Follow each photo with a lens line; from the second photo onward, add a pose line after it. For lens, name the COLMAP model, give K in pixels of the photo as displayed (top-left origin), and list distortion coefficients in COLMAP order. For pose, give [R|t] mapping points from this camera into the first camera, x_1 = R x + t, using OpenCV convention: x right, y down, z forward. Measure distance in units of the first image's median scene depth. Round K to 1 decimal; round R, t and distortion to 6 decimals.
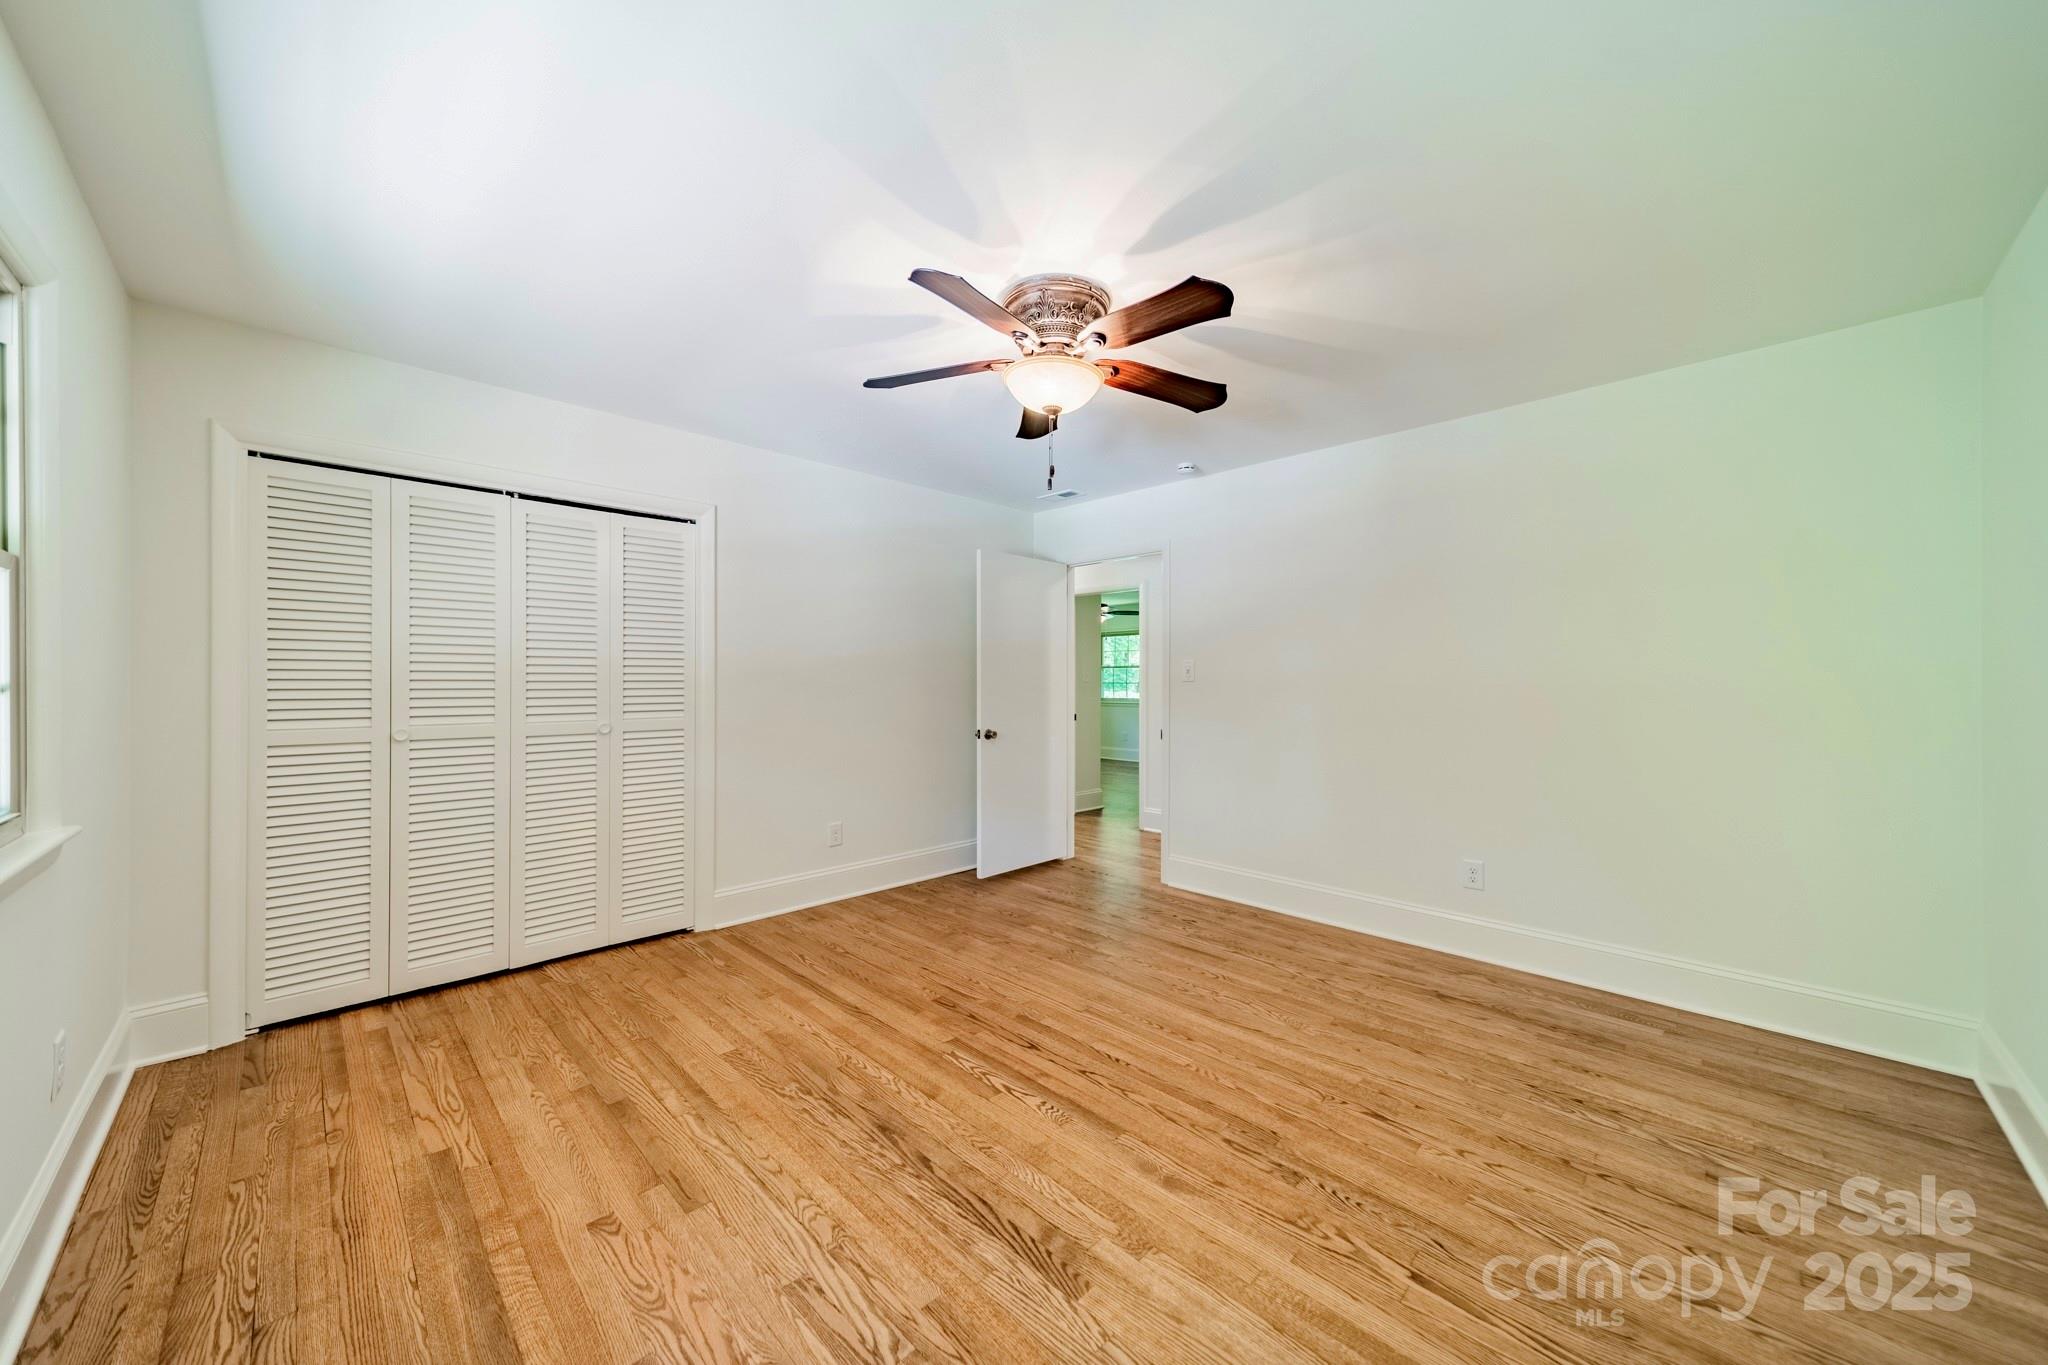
lens RADIAL K [[723.2, 0, 1024.7], [0, 723.2, 682.5], [0, 0, 1]] dist [0.006627, 0.000352]
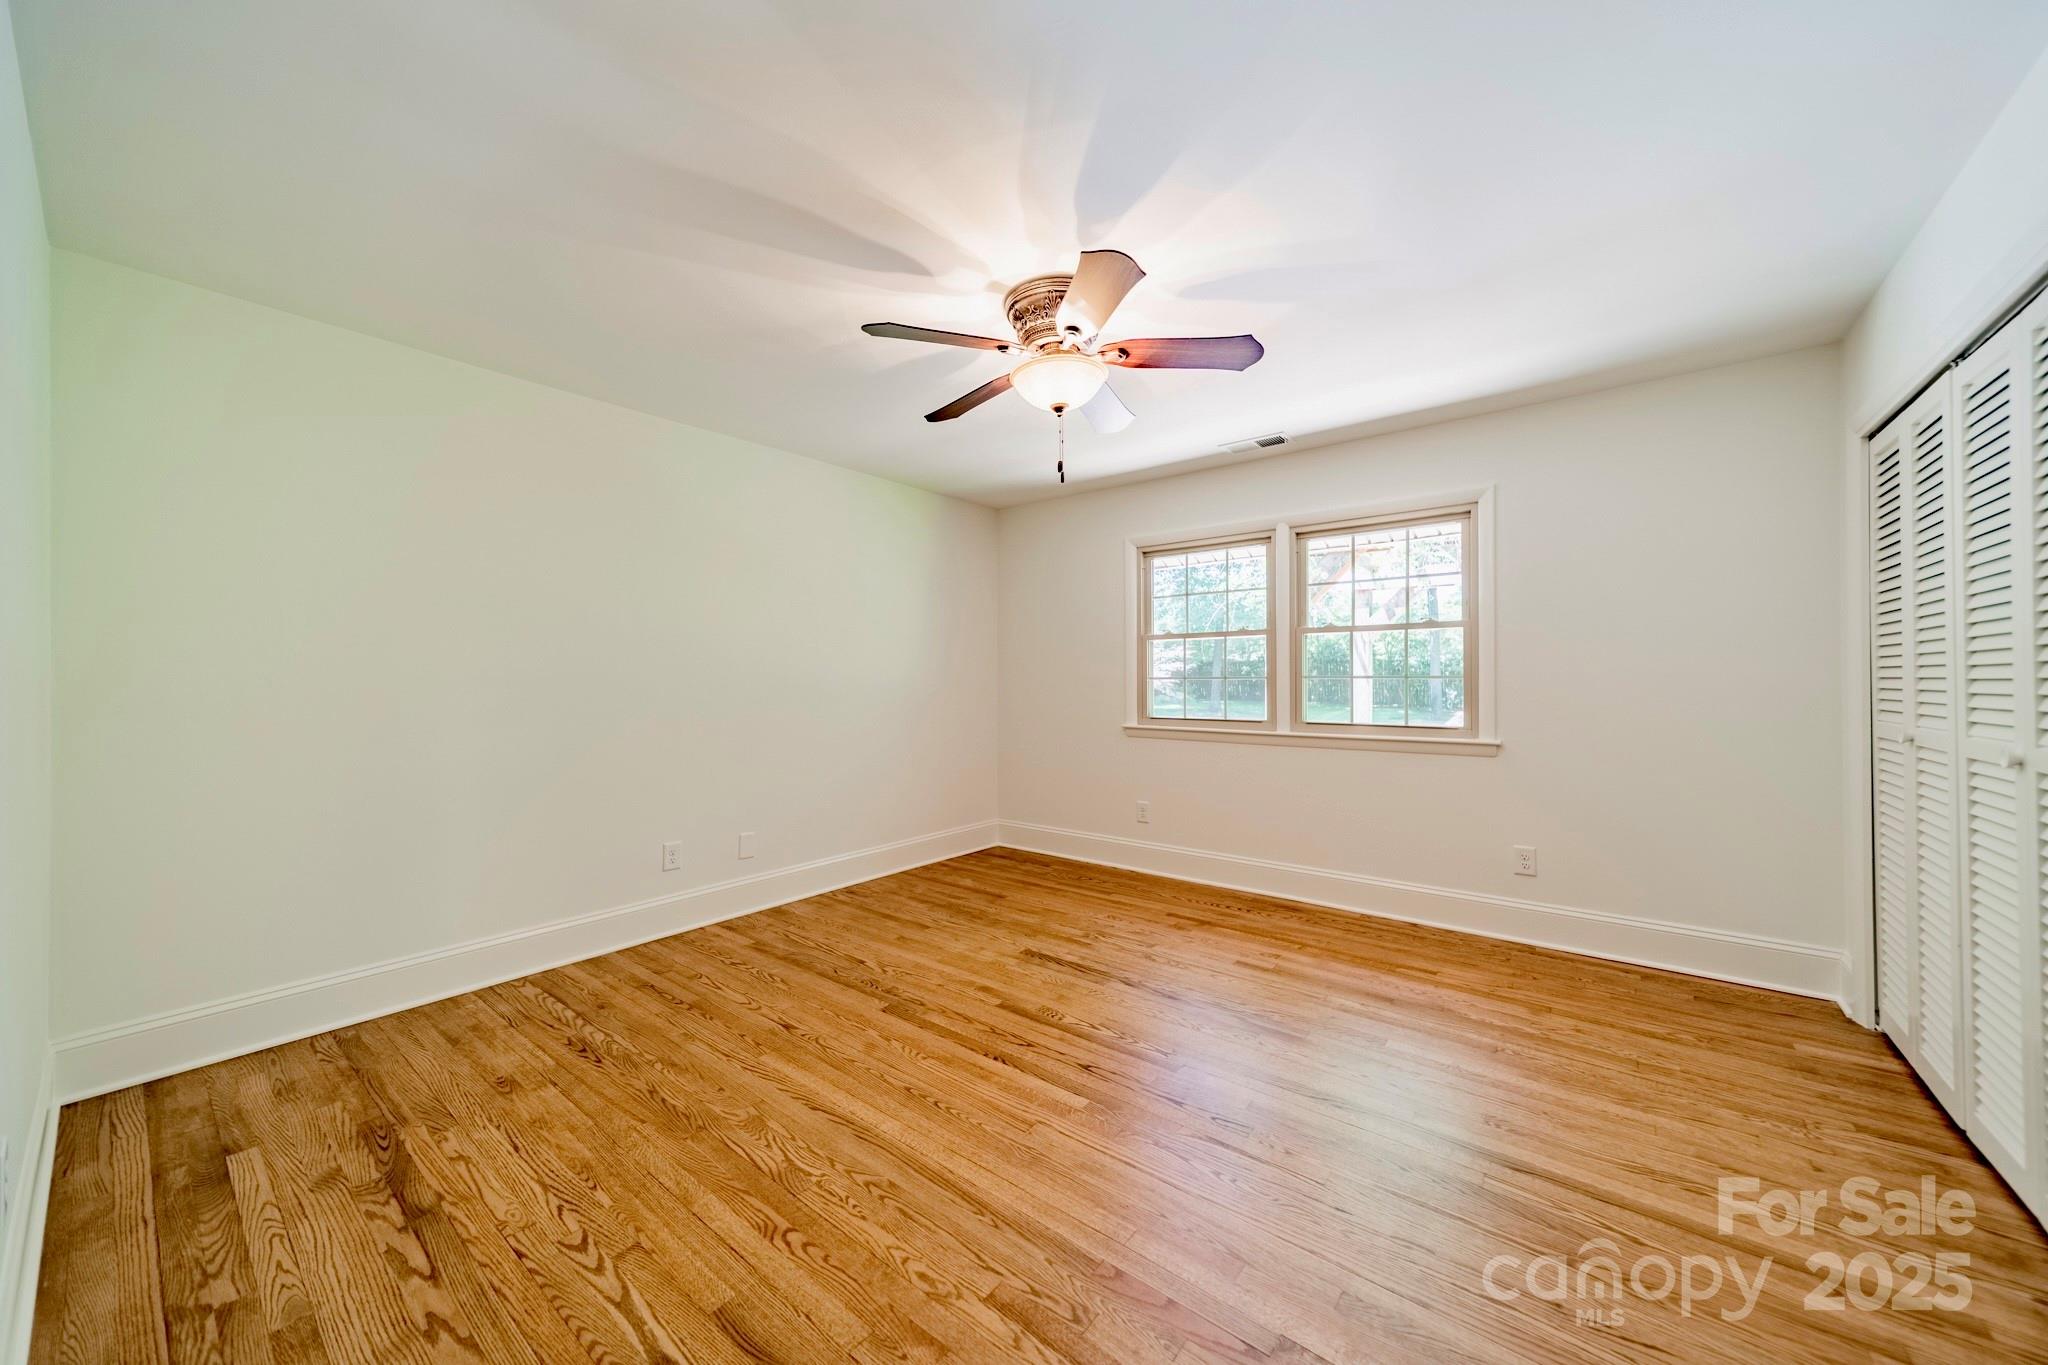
lens RADIAL K [[723.2, 0, 1027.4], [0, 723.2, 680.6], [0, 0, 1]] dist [0.006627, 0.000352]
pose [[-0.993603, 0.001128, -0.112926, 0.211260], [0.001002, 0.999999, 0.001170, 0.012451], [0.112927, 0.001049, -0.993603, 2.137929]]
